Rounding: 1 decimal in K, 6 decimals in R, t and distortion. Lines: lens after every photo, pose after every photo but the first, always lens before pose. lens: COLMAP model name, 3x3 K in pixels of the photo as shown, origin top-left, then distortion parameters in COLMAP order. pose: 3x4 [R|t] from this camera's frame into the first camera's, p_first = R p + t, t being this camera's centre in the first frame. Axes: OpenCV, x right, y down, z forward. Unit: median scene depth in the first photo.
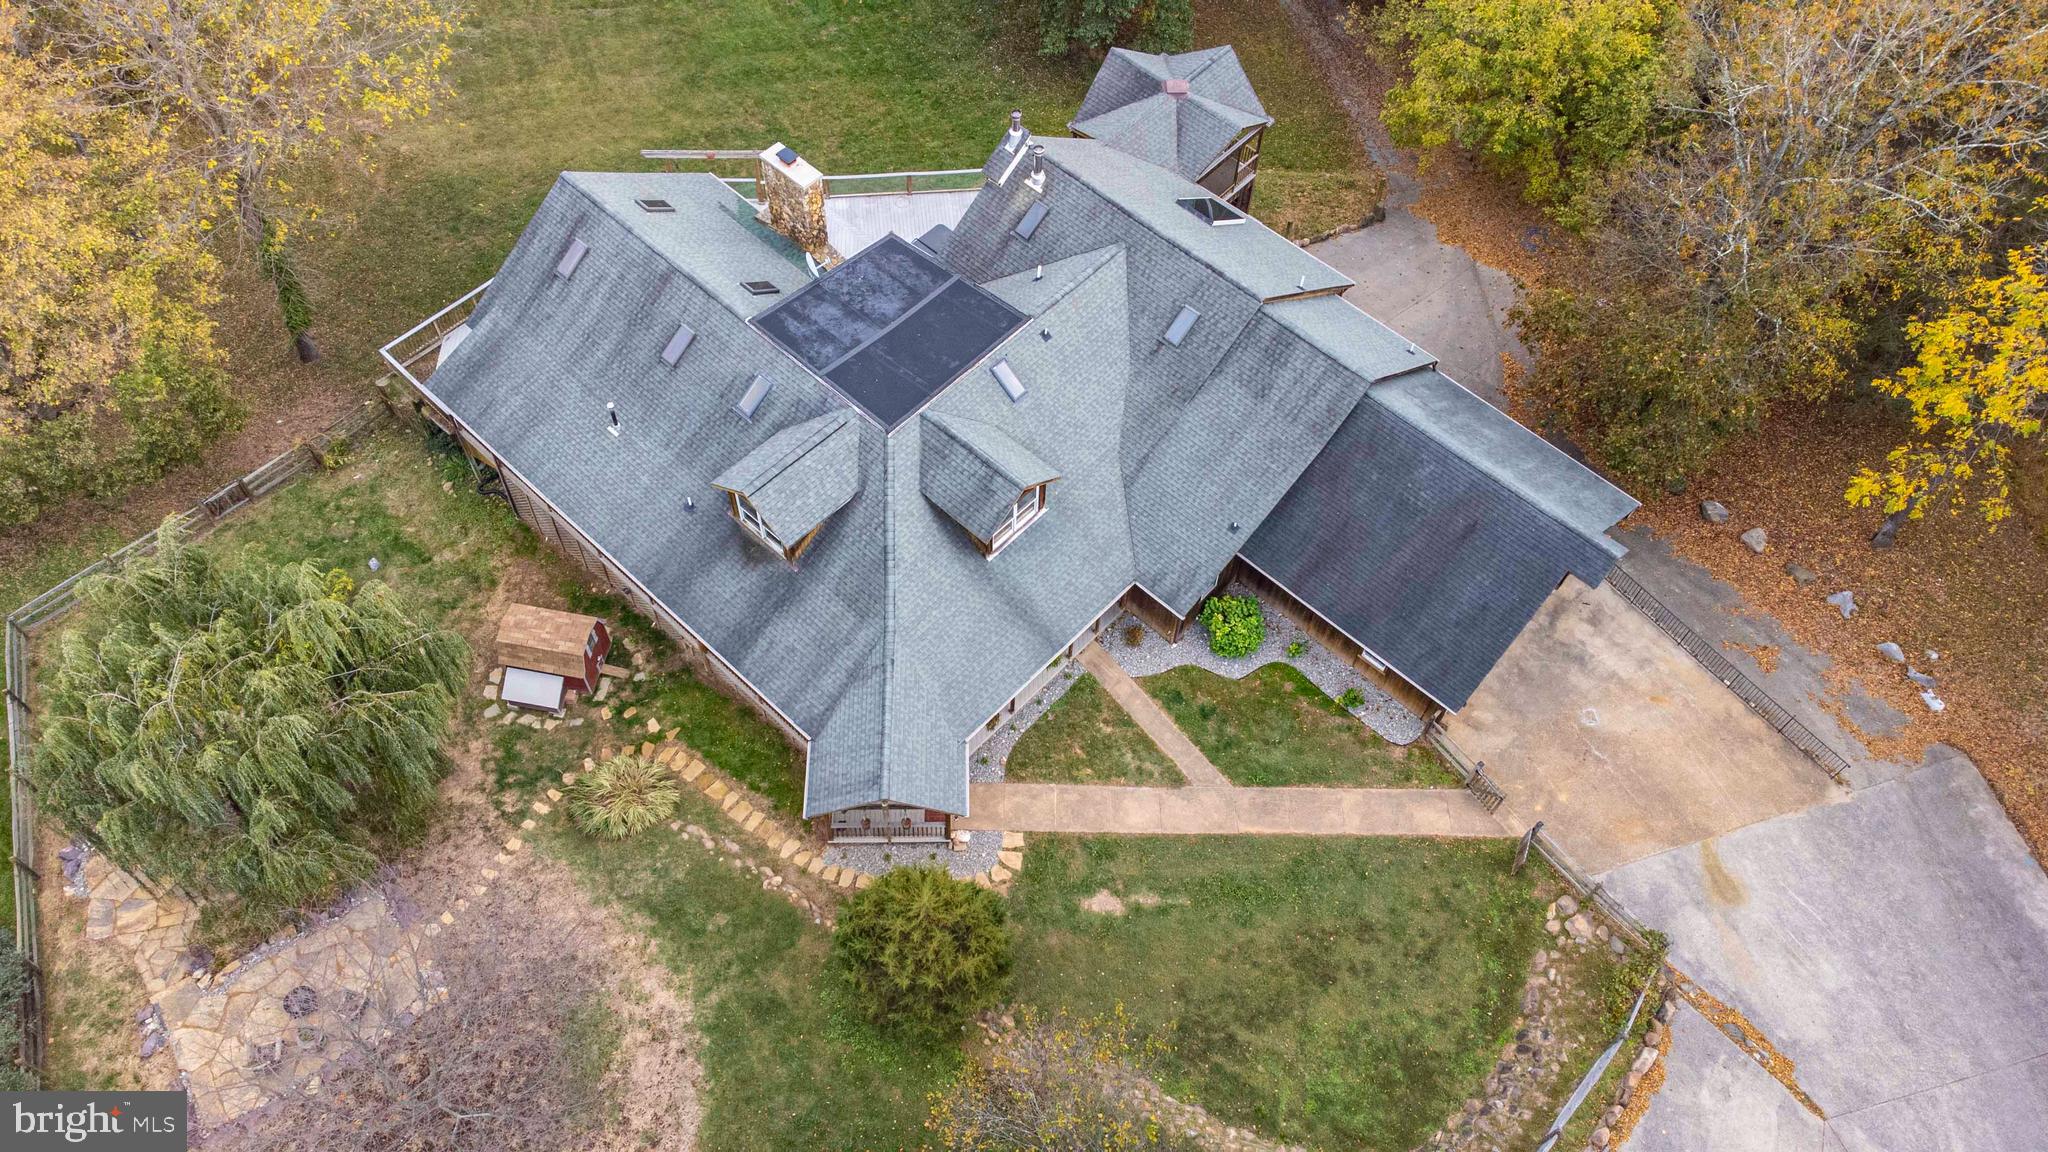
lens RADIAL K [[1513.1, 0, 1018.1], [0, 1513.1, 573.6], [0, 0, 1]] dist [0.033381, 0.034193]
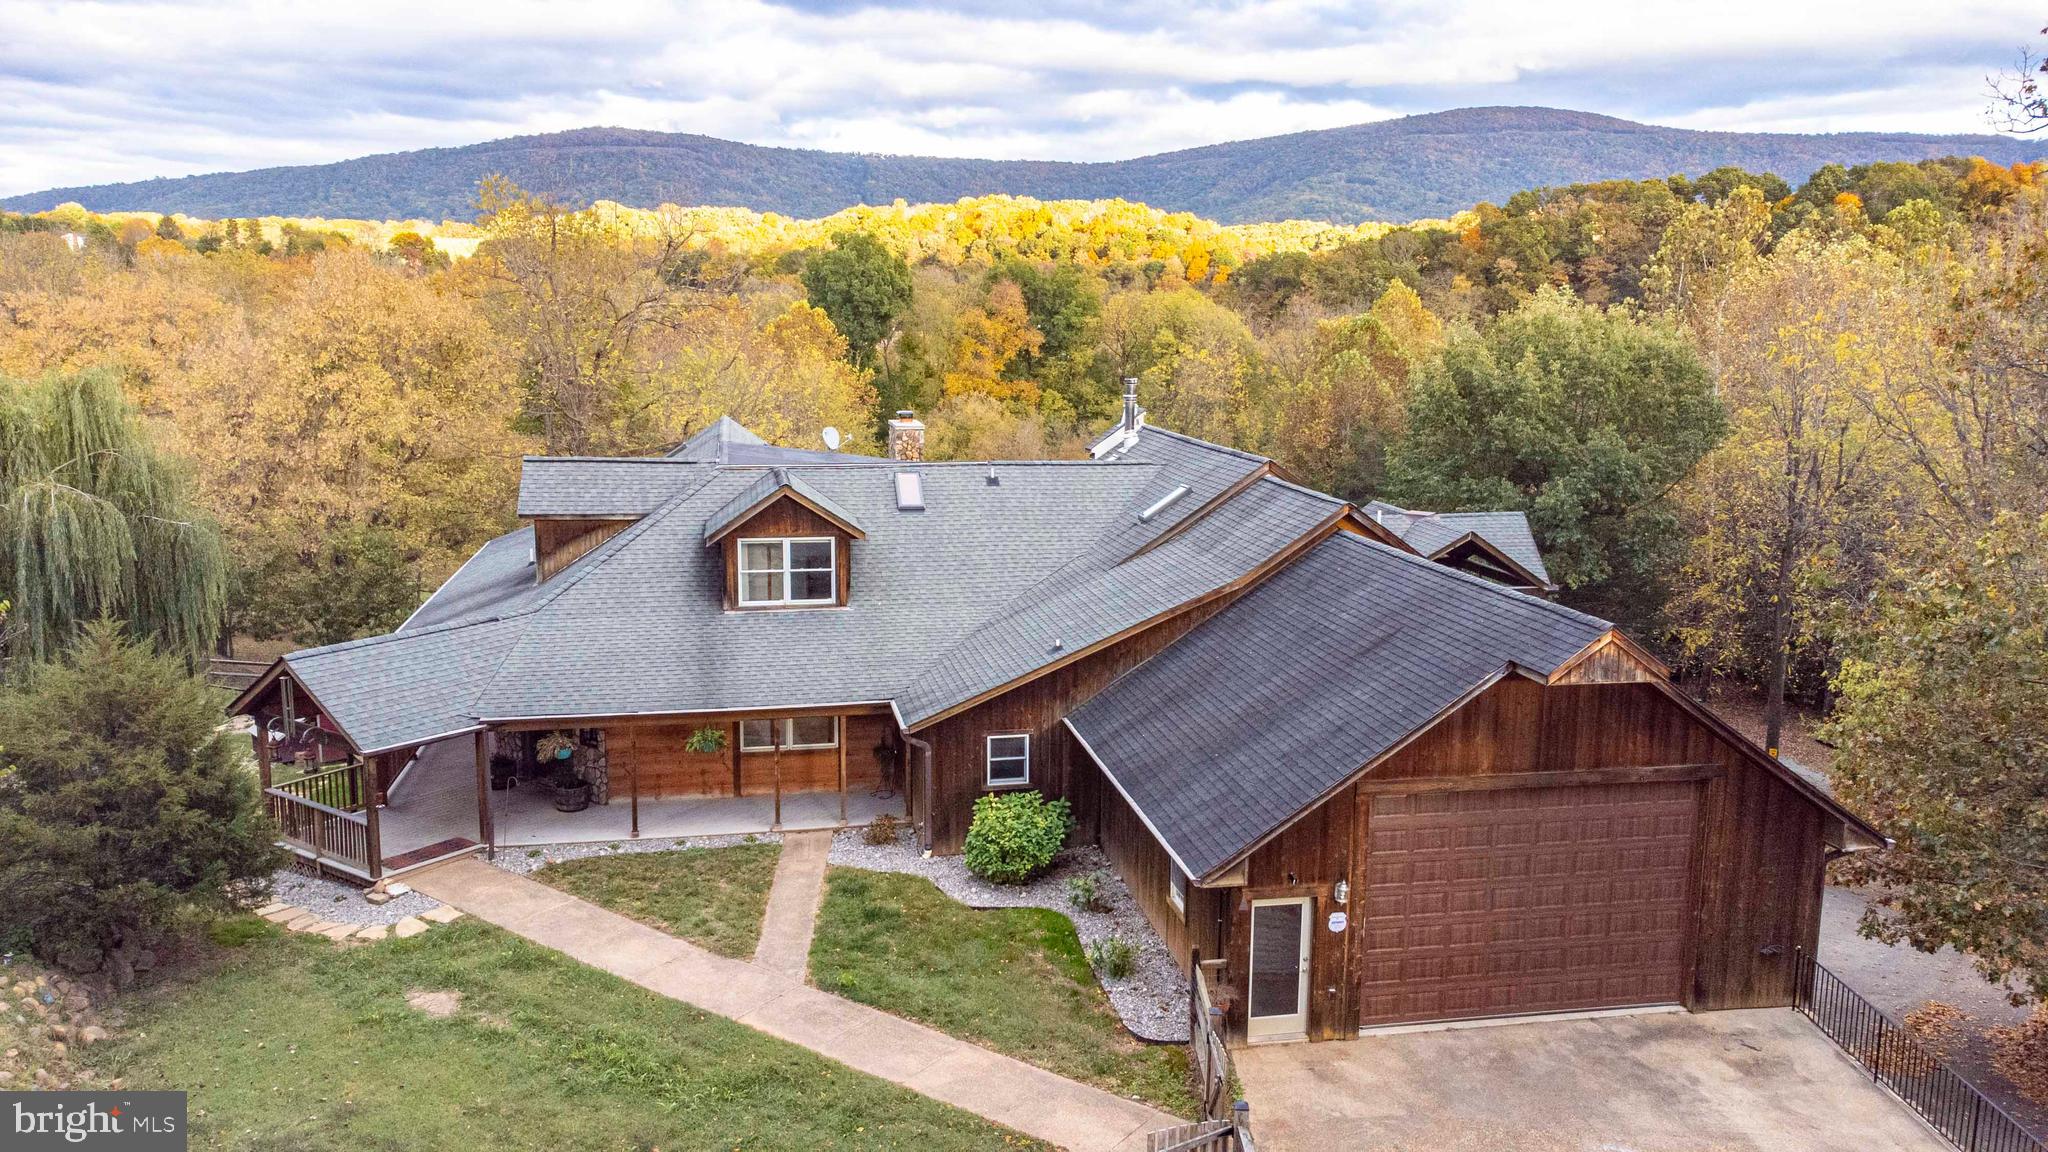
lens RADIAL K [[1513.1, 0, 1018.1], [0, 1513.1, 573.6], [0, 0, 1]] dist [0.033381, 0.034193]
pose [[0.804136, 0.081723, -0.588801, 0.486146], [-0.493422, 0.644150, -0.584470, 0.312918], [0.331512, 0.760521, 0.558307, 0.630308]]
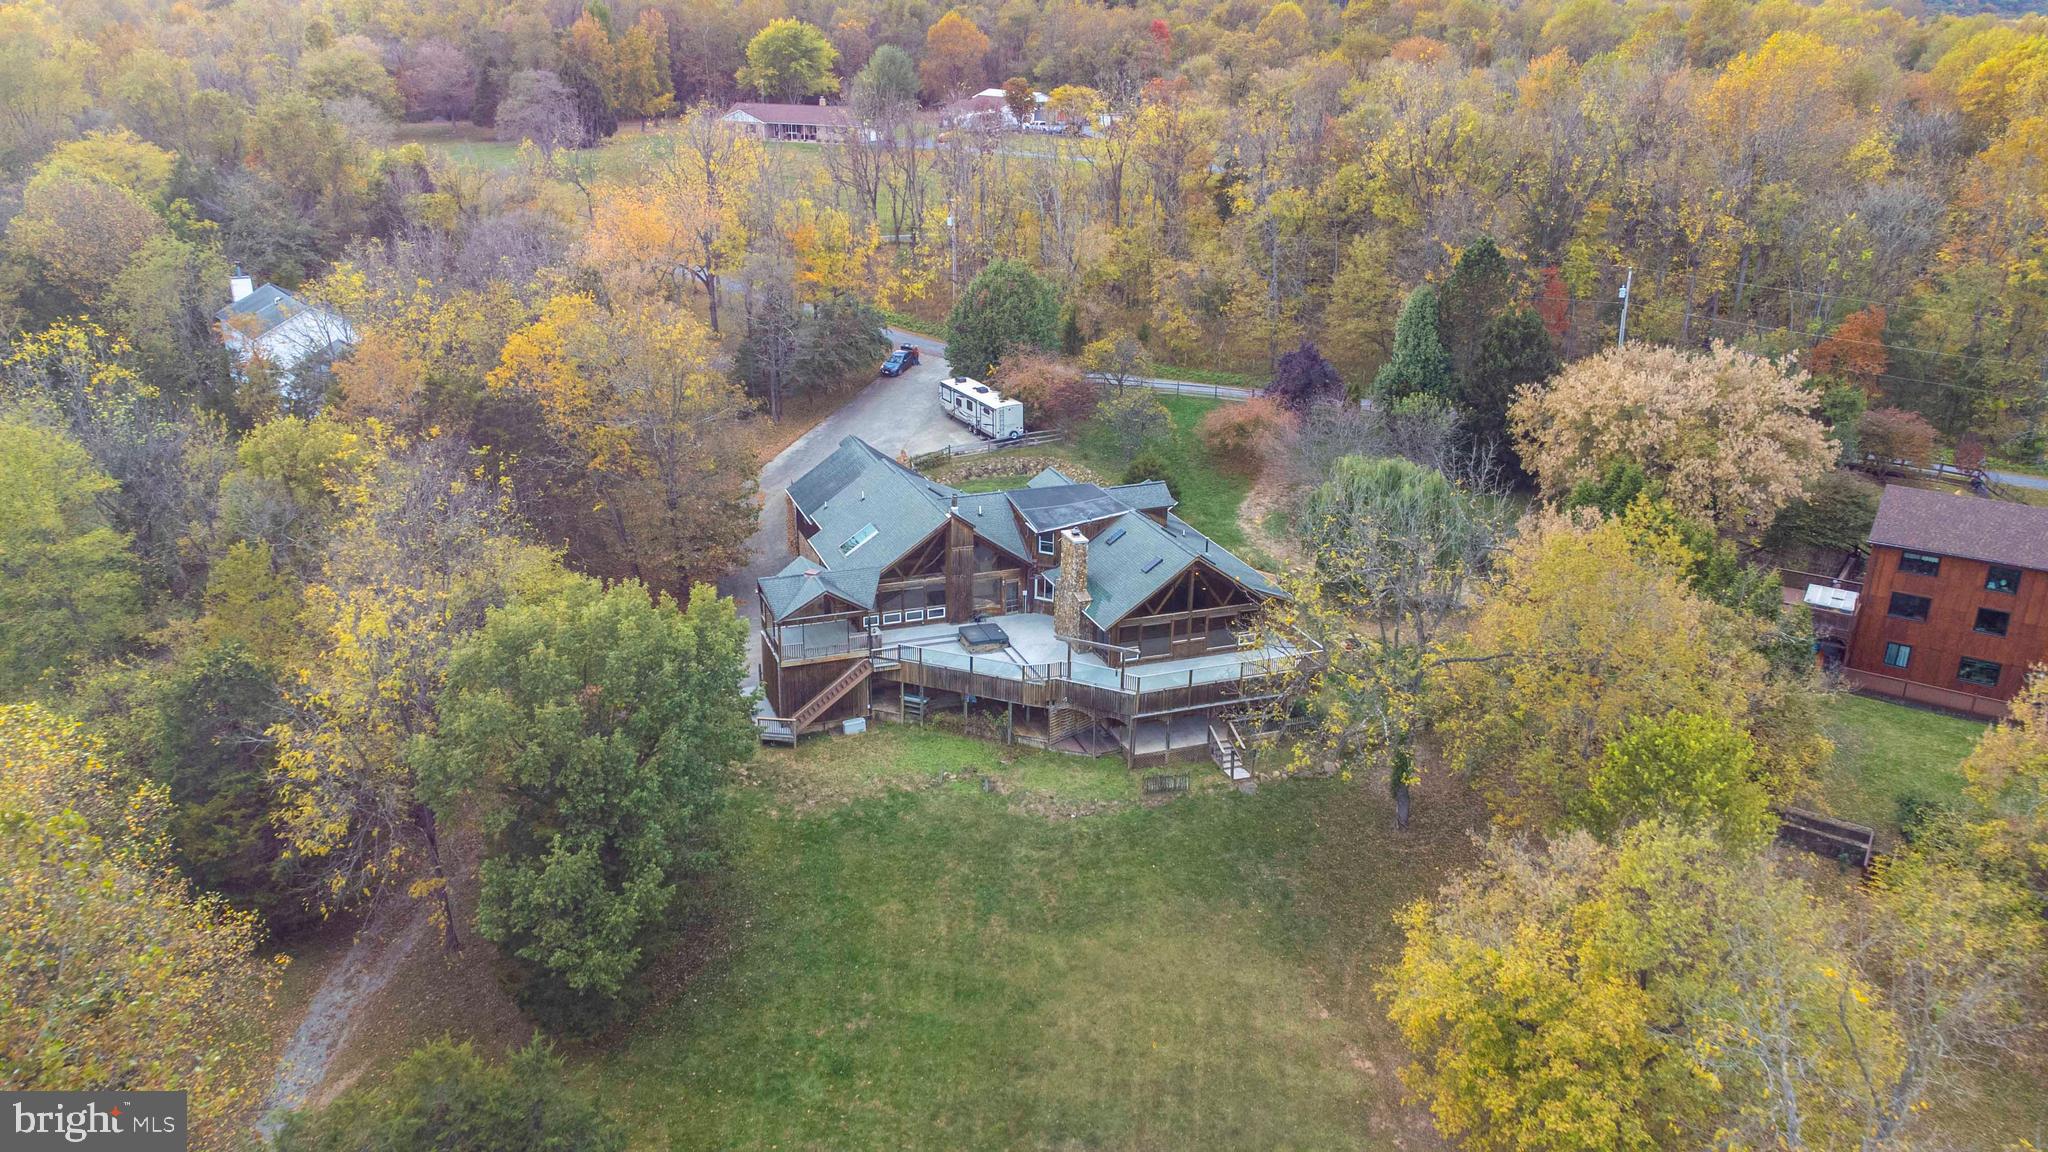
lens RADIAL K [[1517.5, 0, 1018.2], [0, 1517.5, 572.2], [0, 0, 1]] dist [0.092709, -0.207459]
pose [[-0.892447, -0.193549, 0.407525, -0.882015], [0.357300, 0.248293, 0.900382, -2.016467], [-0.275453, 0.949152, -0.152433, 1.435163]]
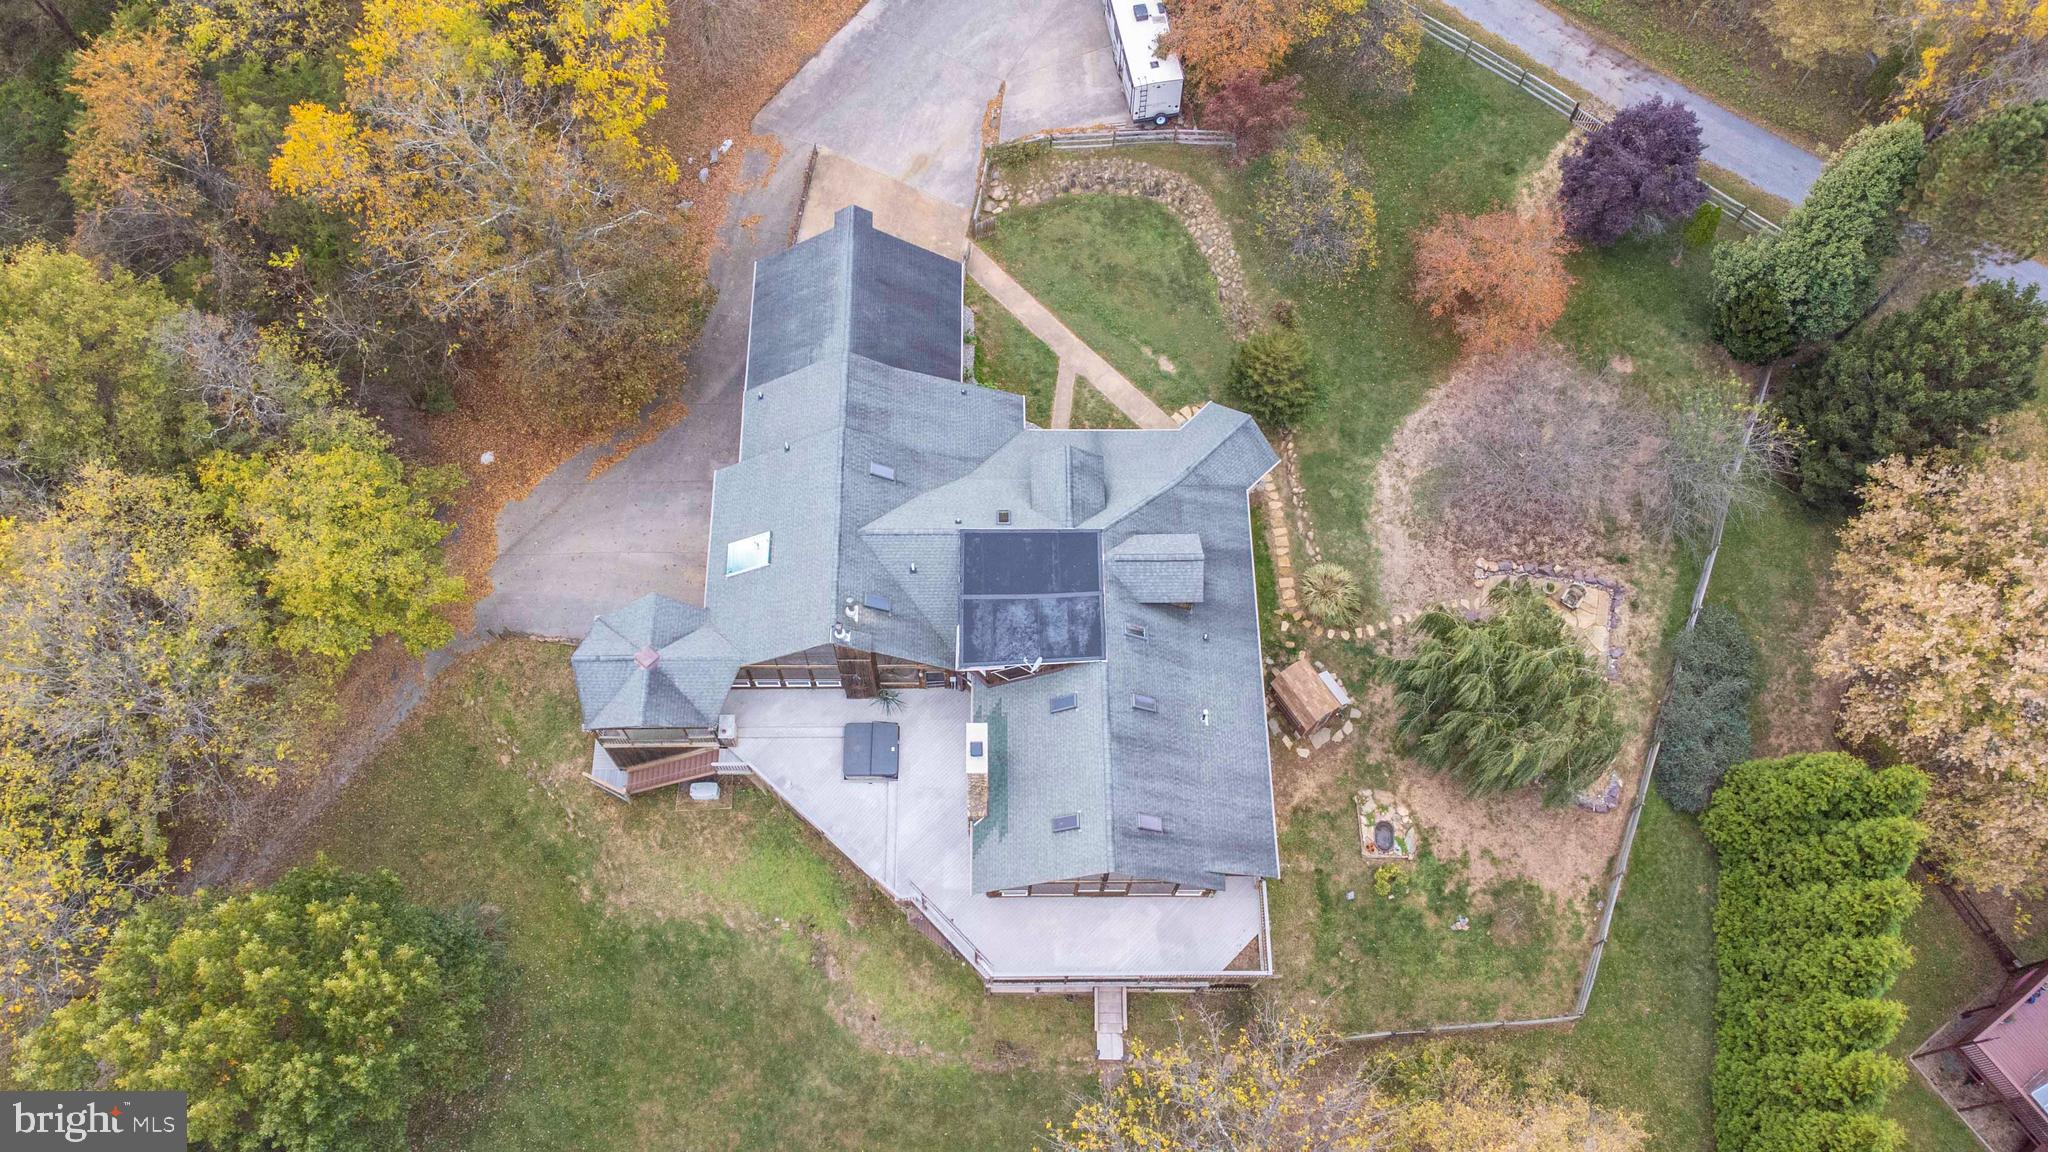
lens RADIAL K [[1517.5, 0, 1018.2], [0, 1517.5, 572.2], [0, 0, 1]] dist [0.092709, -0.207459]
pose [[-0.687376, -0.675835, 0.266010, -0.439856], [0.589799, -0.305666, 0.747467, -1.228985], [-0.423854, 0.670683, 0.608714, 0.142110]]
